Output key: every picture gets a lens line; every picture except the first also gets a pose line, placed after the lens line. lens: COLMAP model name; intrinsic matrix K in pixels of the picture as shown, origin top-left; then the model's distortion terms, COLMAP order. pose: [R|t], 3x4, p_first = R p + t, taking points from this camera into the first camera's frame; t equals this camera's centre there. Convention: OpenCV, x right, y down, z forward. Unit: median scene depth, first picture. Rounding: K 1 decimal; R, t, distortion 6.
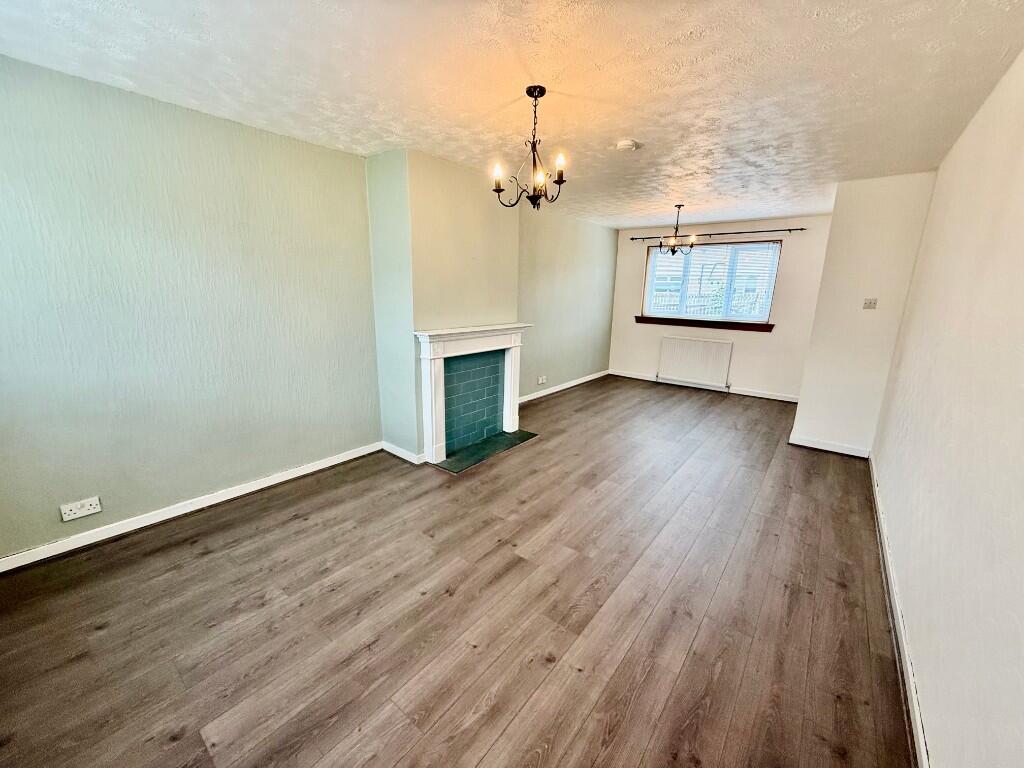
lens RADIAL K [[407.7, 0, 512.0], [0, 407.7, 382.3], [0, 0, 1]] dist [-0.006893, 0.000365]
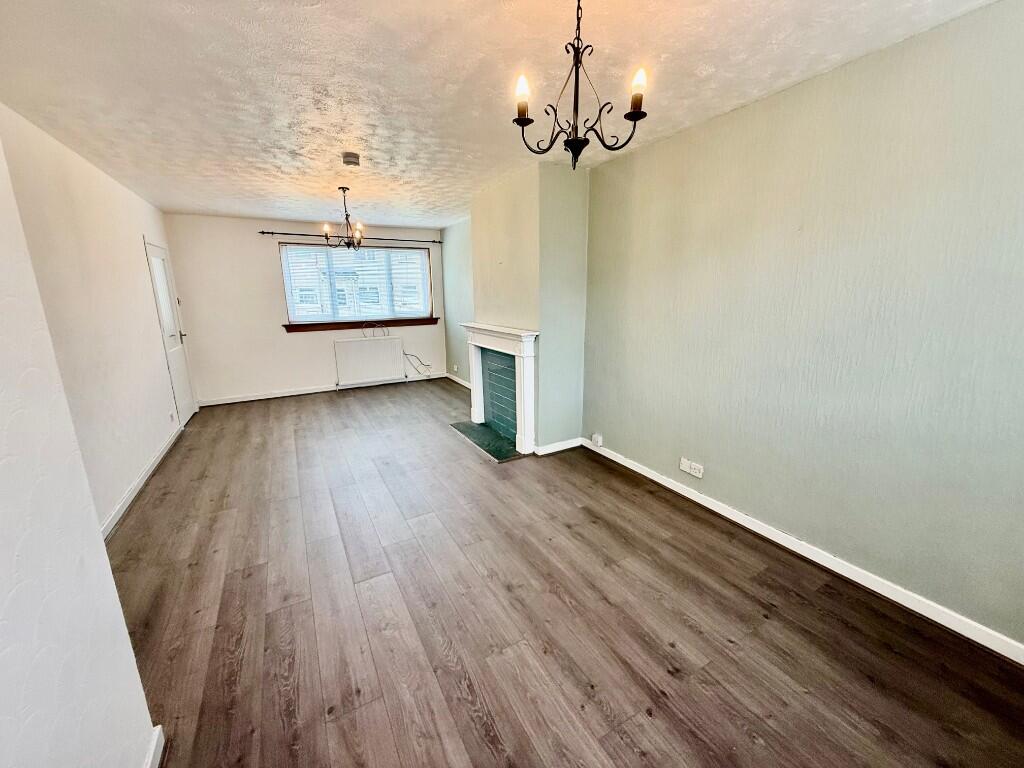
lens RADIAL K [[407.7, 0, 512.0], [0, 407.7, 382.3], [0, 0, 1]] dist [-0.006893, 0.000365]
pose [[-0.381306, 0.189698, -0.904777, 1.177307], [-0.198071, 0.939226, 0.280395, -0.400449], [0.902981, 0.286126, -0.320559, 1.842559]]
